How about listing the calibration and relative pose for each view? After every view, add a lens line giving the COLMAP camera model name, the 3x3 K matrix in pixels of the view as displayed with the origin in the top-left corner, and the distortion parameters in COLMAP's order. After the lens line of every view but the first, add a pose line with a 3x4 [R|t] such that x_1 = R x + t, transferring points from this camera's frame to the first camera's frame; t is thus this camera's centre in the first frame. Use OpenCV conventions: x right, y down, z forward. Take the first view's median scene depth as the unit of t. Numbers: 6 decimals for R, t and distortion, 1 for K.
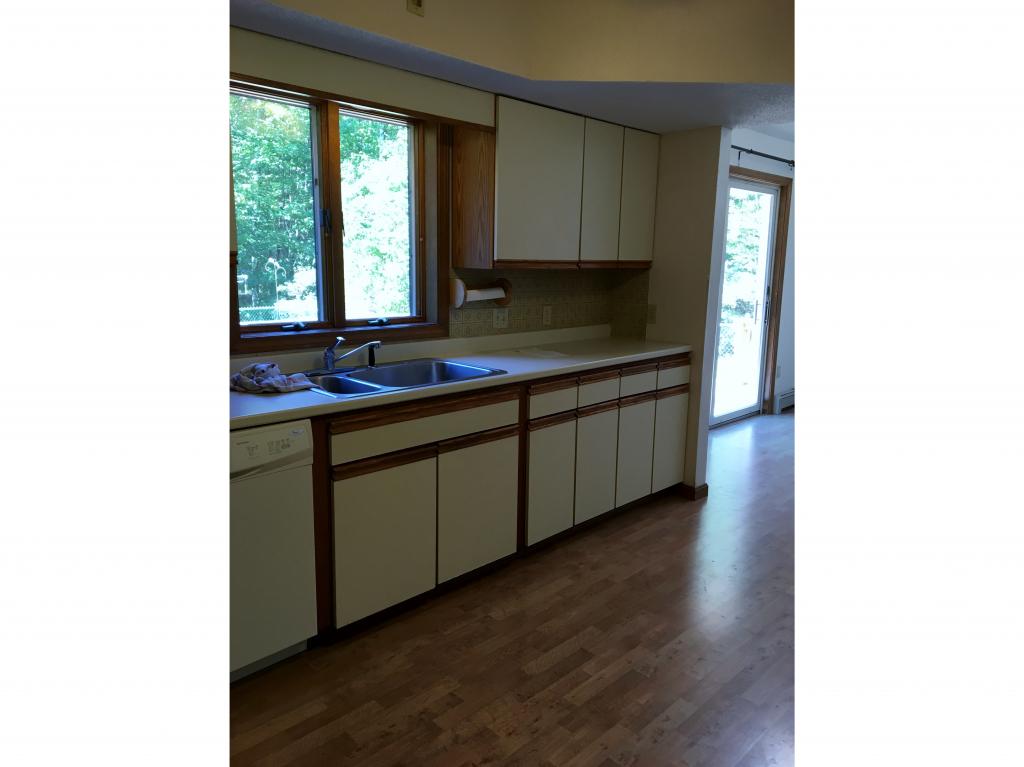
lens RADIAL K [[662.5, 0, 512.0], [0, 662.5, 383.5], [0, 0, 1]] dist [0.086131, -0.000237]
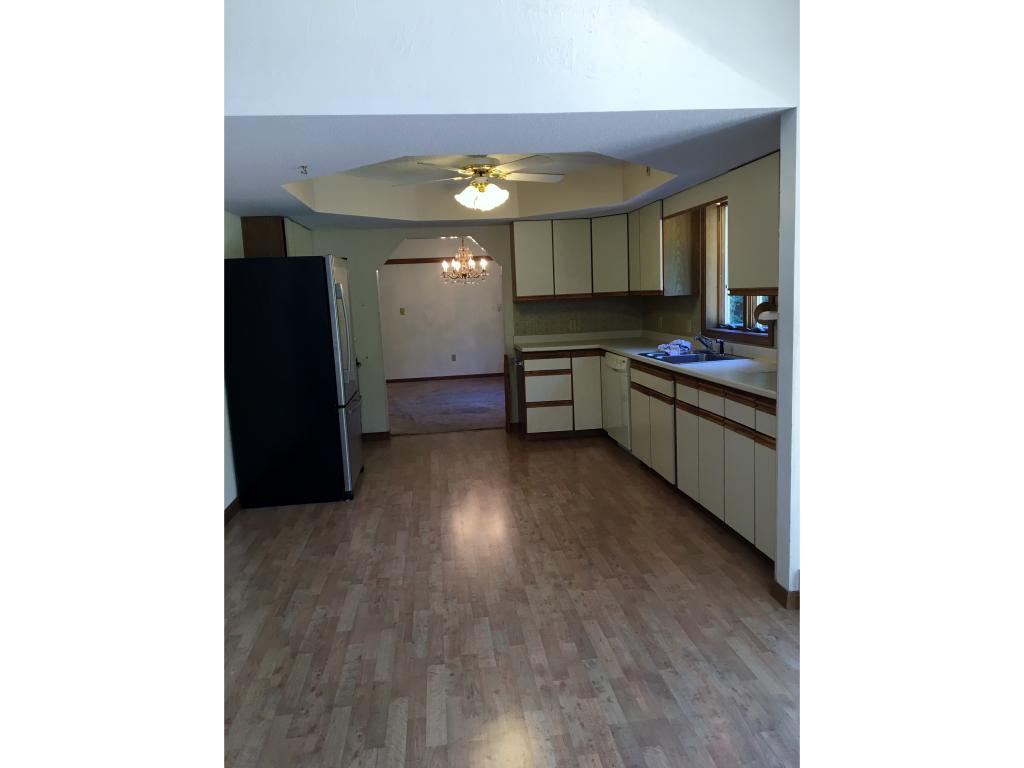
lens RADIAL K [[662.5, 0, 512.0], [0, 662.5, 384.0], [0, 0, 1]] dist [0.086131, -0.000237]
pose [[-0.618078, 0.112454, -0.778032, 1.190771], [-0.114507, 0.966281, 0.230629, -0.232730], [0.777732, 0.231637, -0.584360, 1.343997]]
